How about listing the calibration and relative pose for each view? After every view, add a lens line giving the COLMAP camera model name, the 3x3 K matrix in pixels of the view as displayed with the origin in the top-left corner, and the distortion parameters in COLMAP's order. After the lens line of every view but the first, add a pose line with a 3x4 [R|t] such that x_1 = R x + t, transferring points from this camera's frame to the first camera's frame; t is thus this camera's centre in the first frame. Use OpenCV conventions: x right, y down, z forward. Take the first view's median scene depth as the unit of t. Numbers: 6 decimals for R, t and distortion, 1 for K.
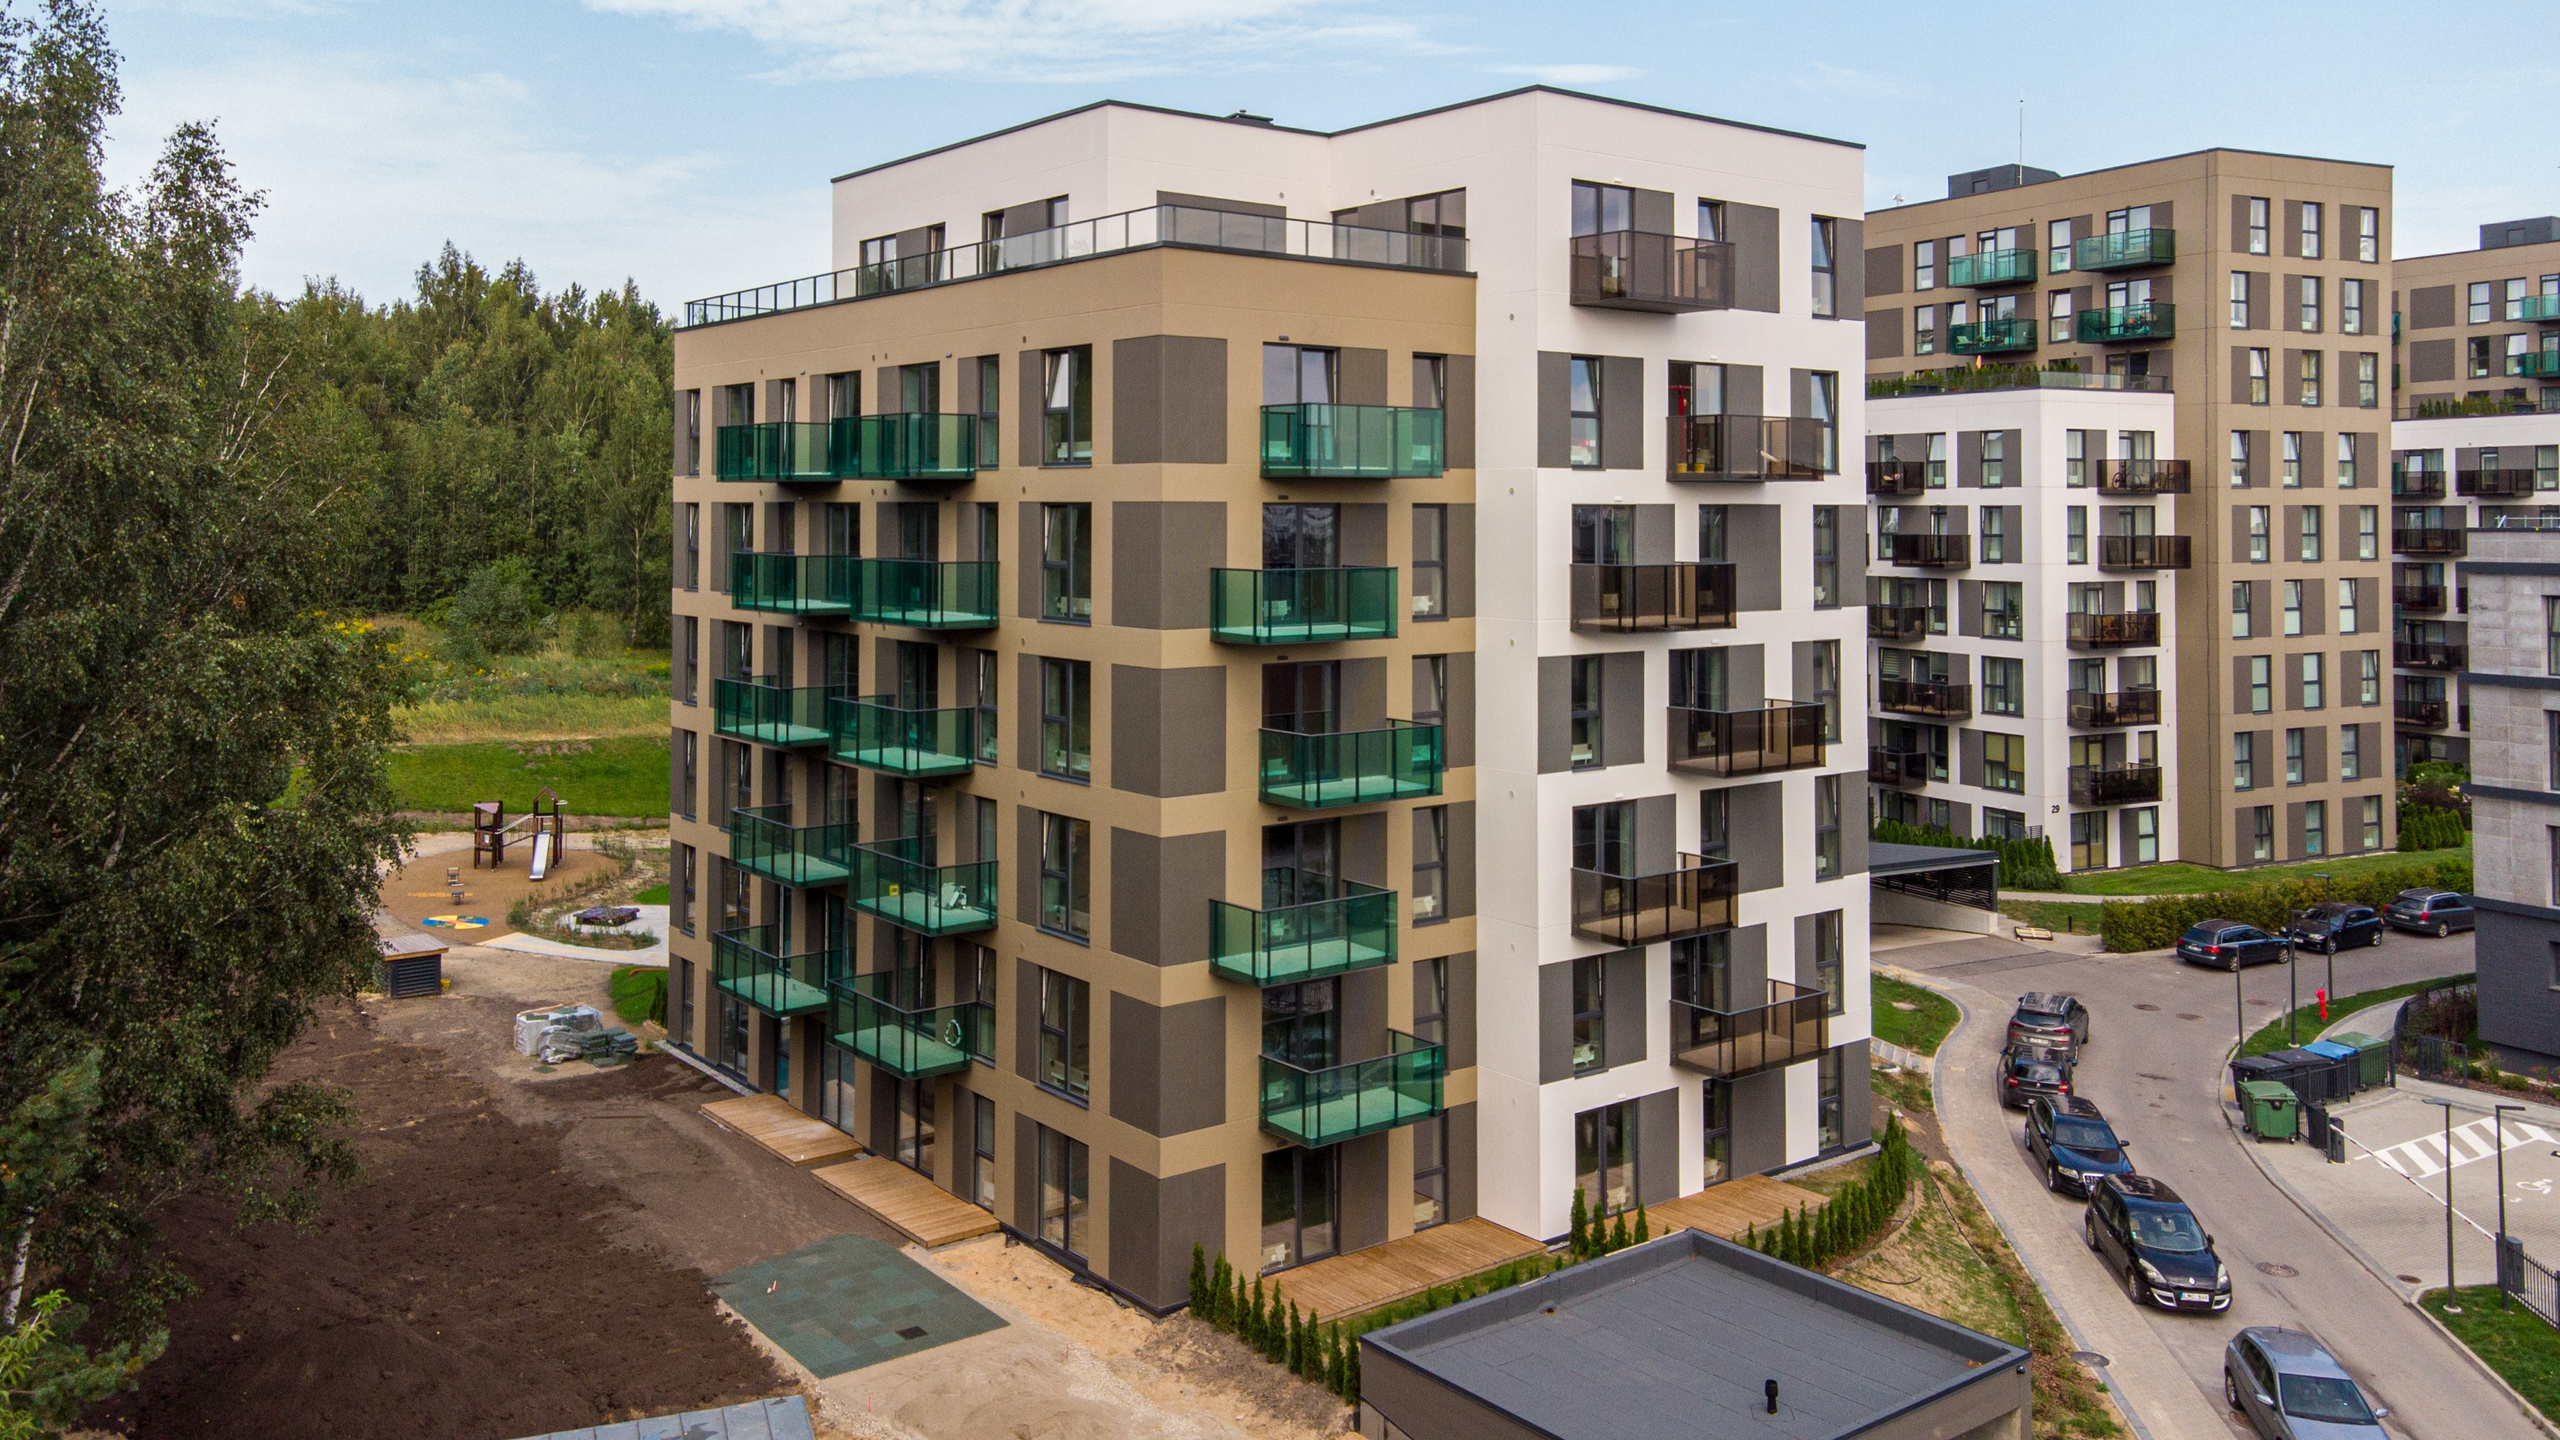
lens RADIAL K [[1964.3, 0, 1249.4], [0, 1964.3, 632.7], [0, 0, 1]] dist [-0.001130, 0.095161]
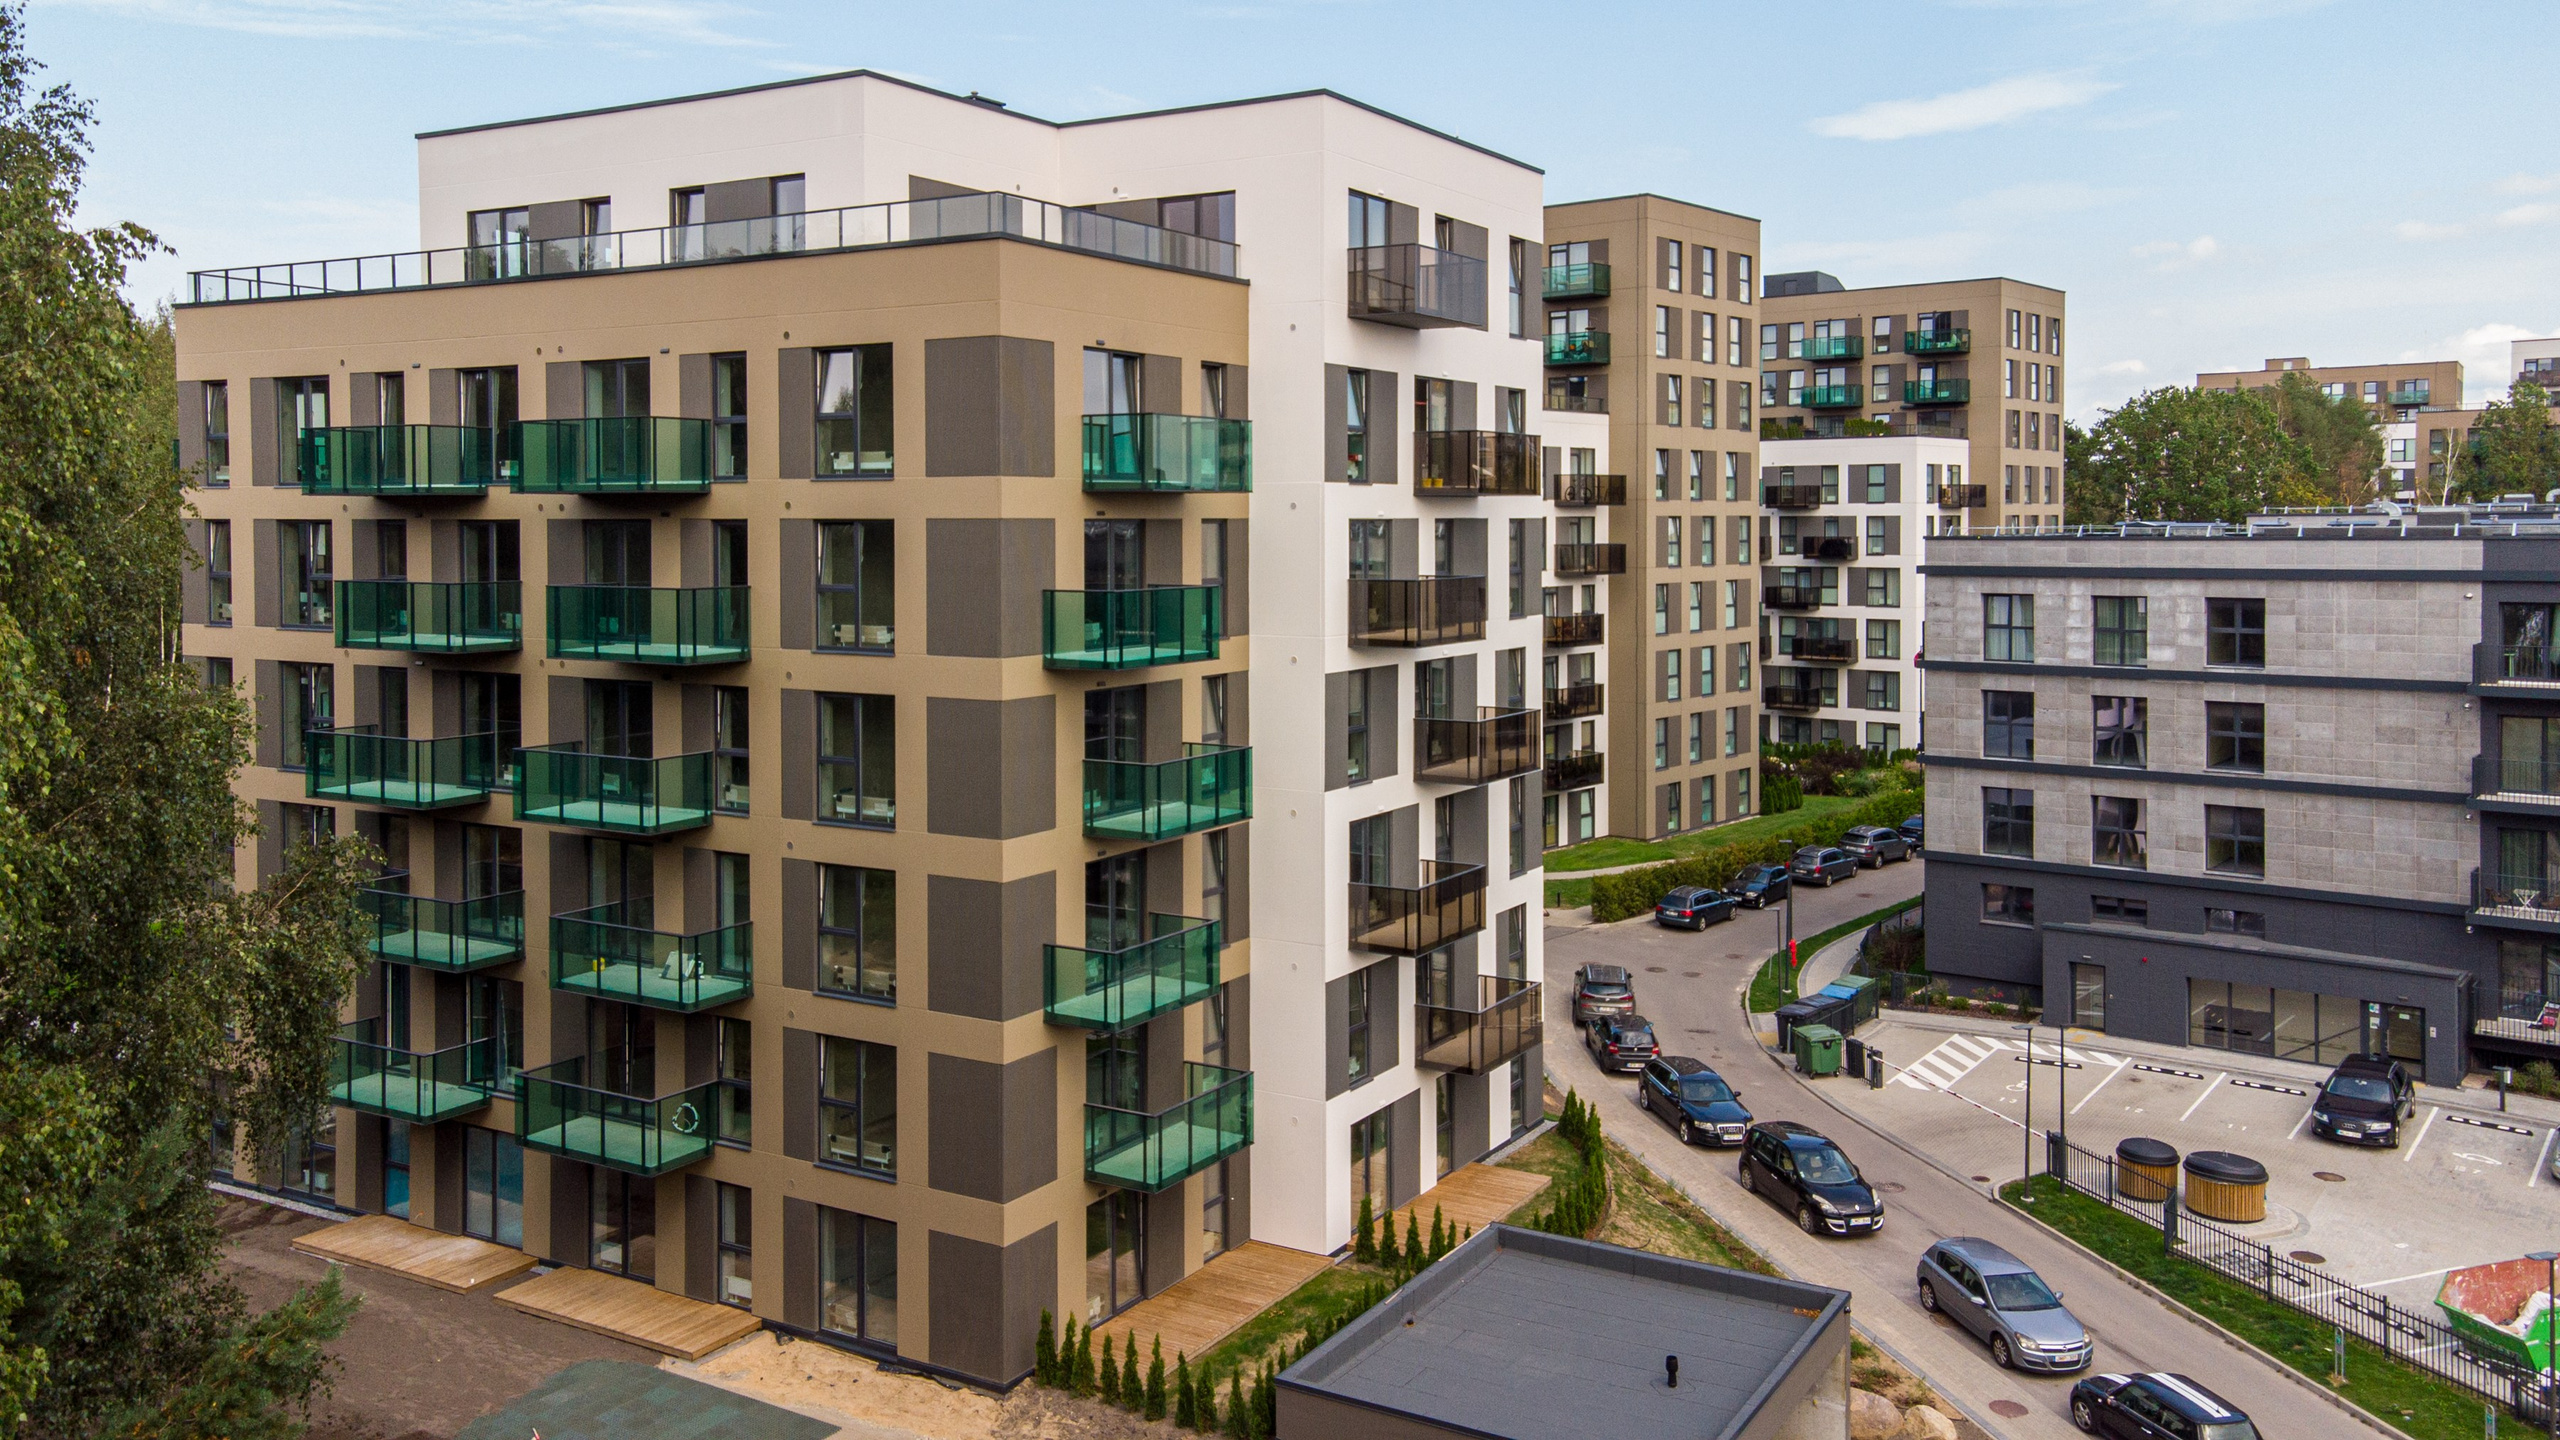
lens RADIAL K [[1955.4, 0, 1280.0], [0, 1955.4, 720.0], [0, 0, 1]] dist [0.013270, 0.094234]
pose [[0.934147, -0.041446, 0.354473, -0.203544], [0.027868, 0.998672, 0.043327, -0.007005], [-0.355798, -0.030596, 0.934062, 0.078016]]
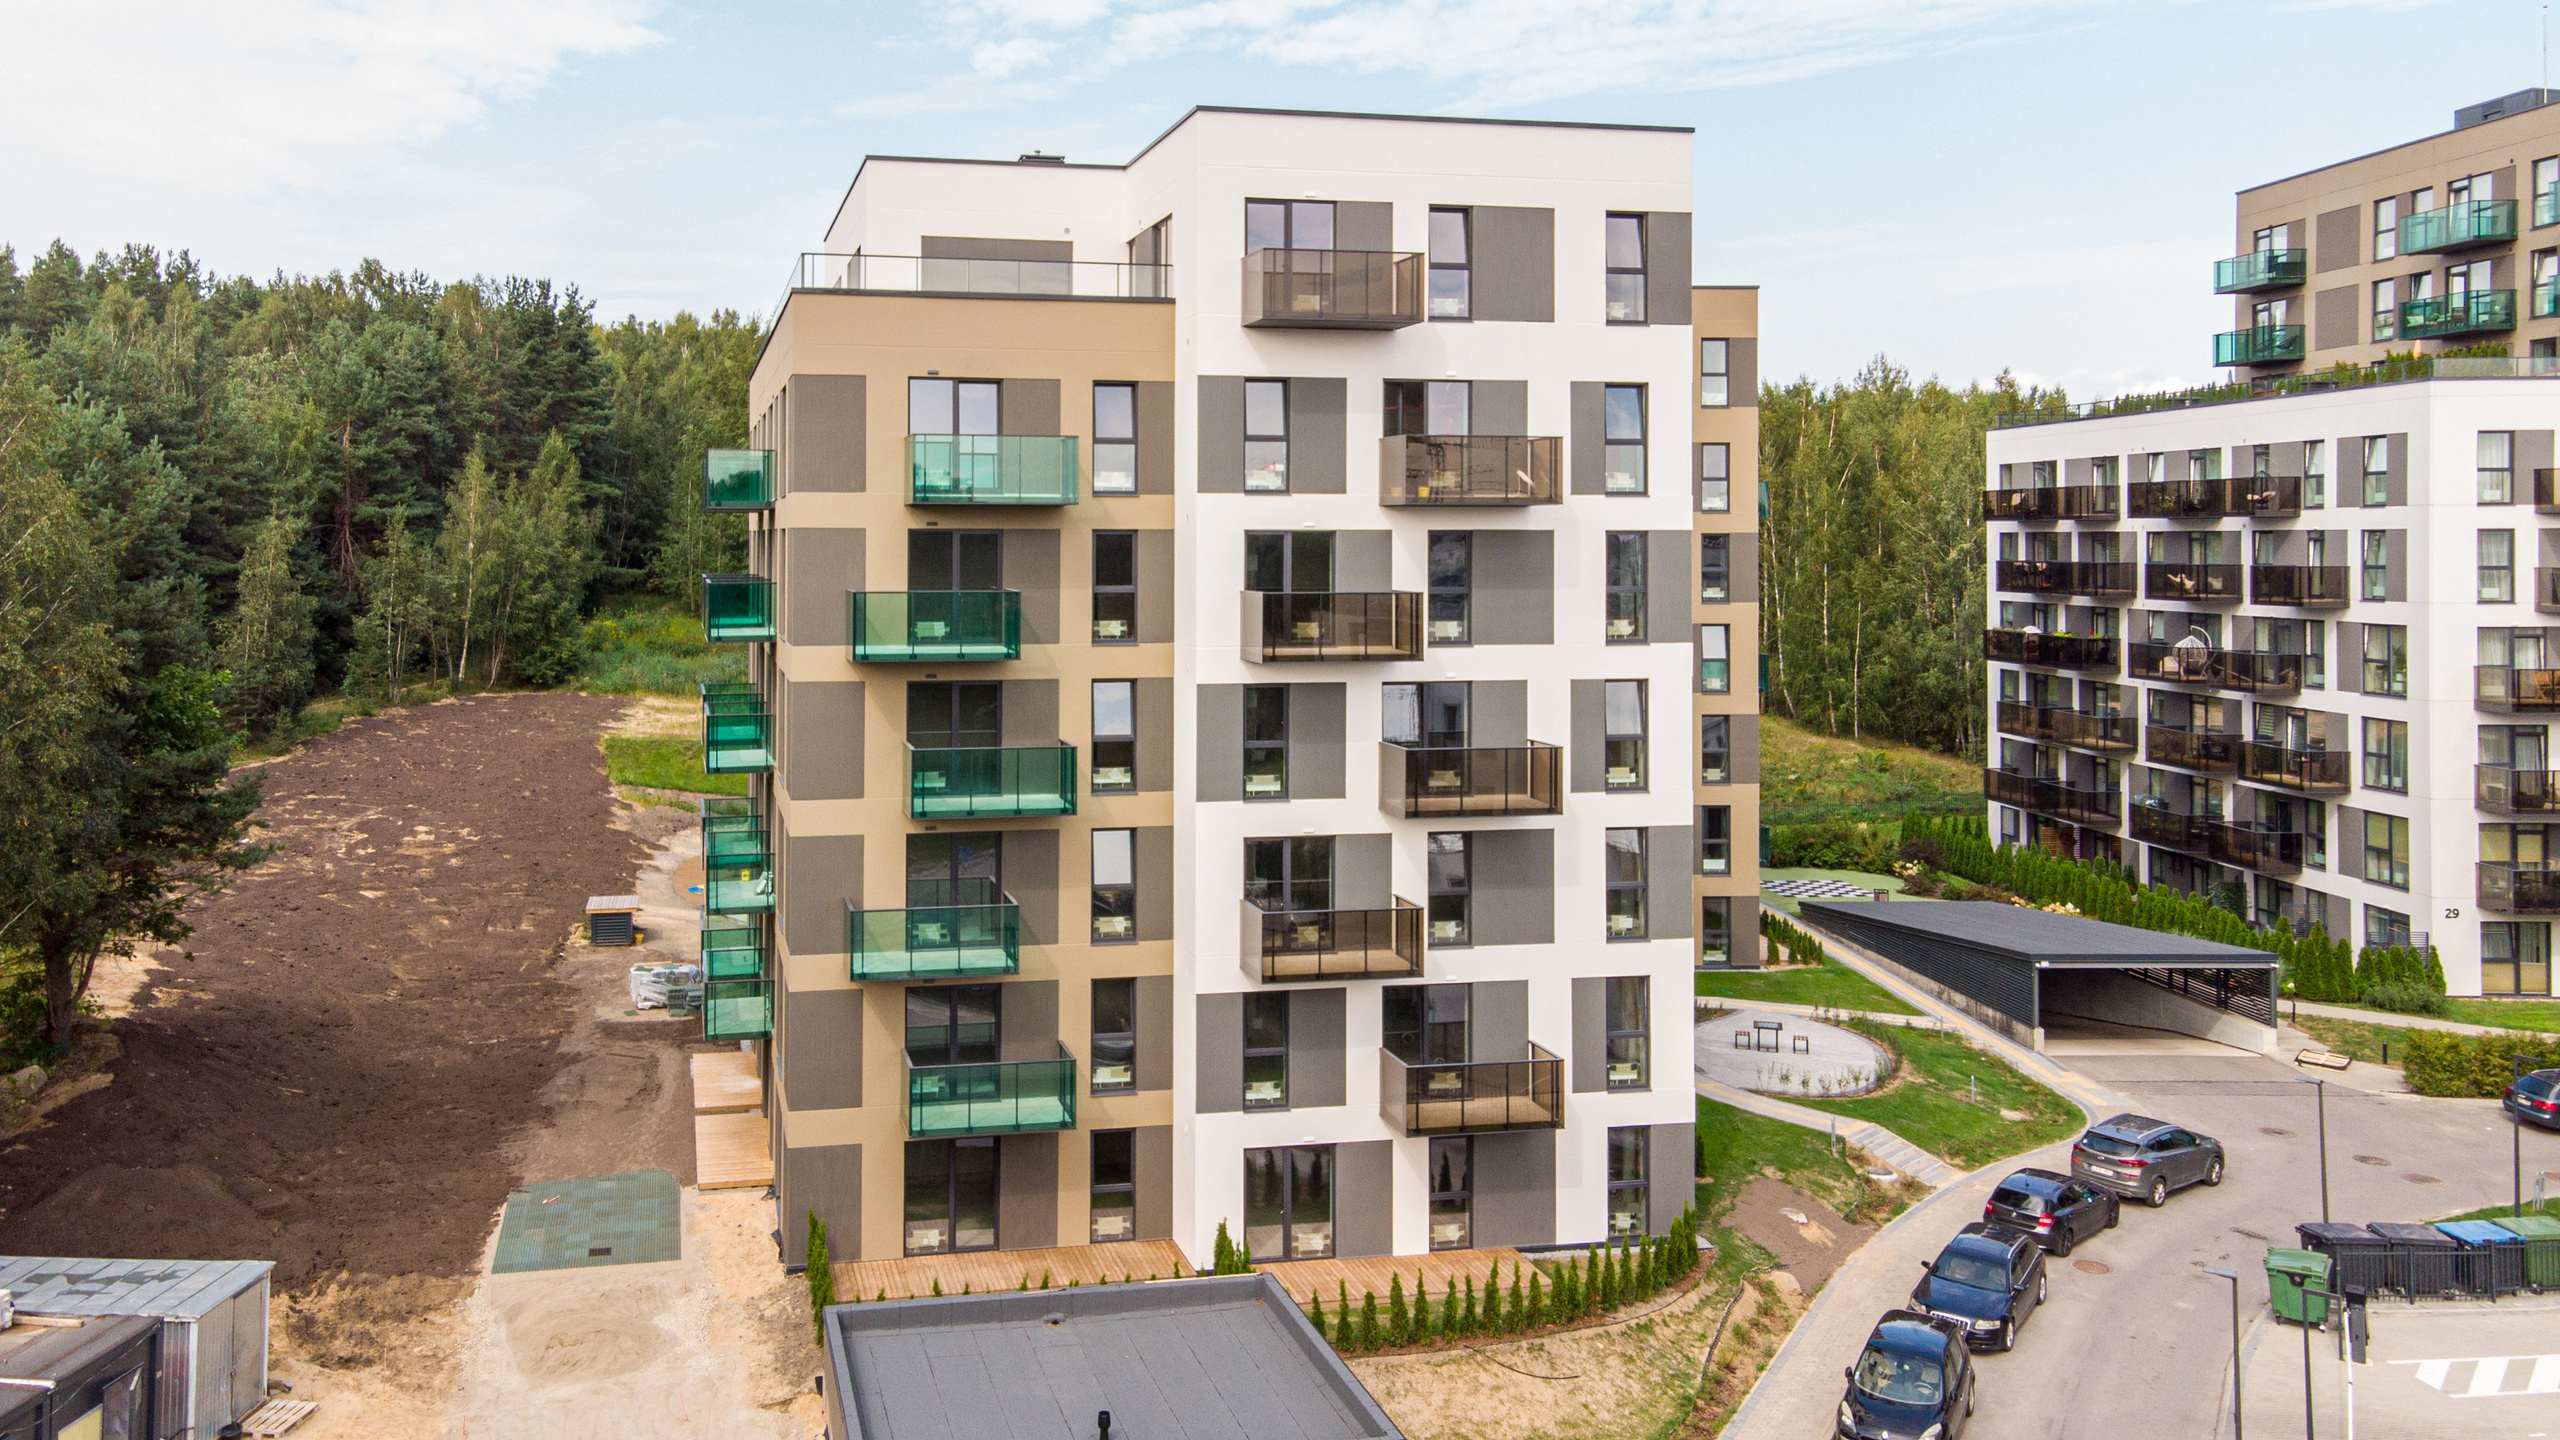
lens RADIAL K [[1982.5, 0, 1106.4], [0, 1982.5, 687.4], [0, 0, 1]] dist [0.018826, 0.055656]
pose [[0.902386, 0.031308, -0.429790, 0.482439], [-0.026309, 0.999499, 0.017570, -0.001894], [0.430125, -0.004548, 0.902758, 0.067054]]
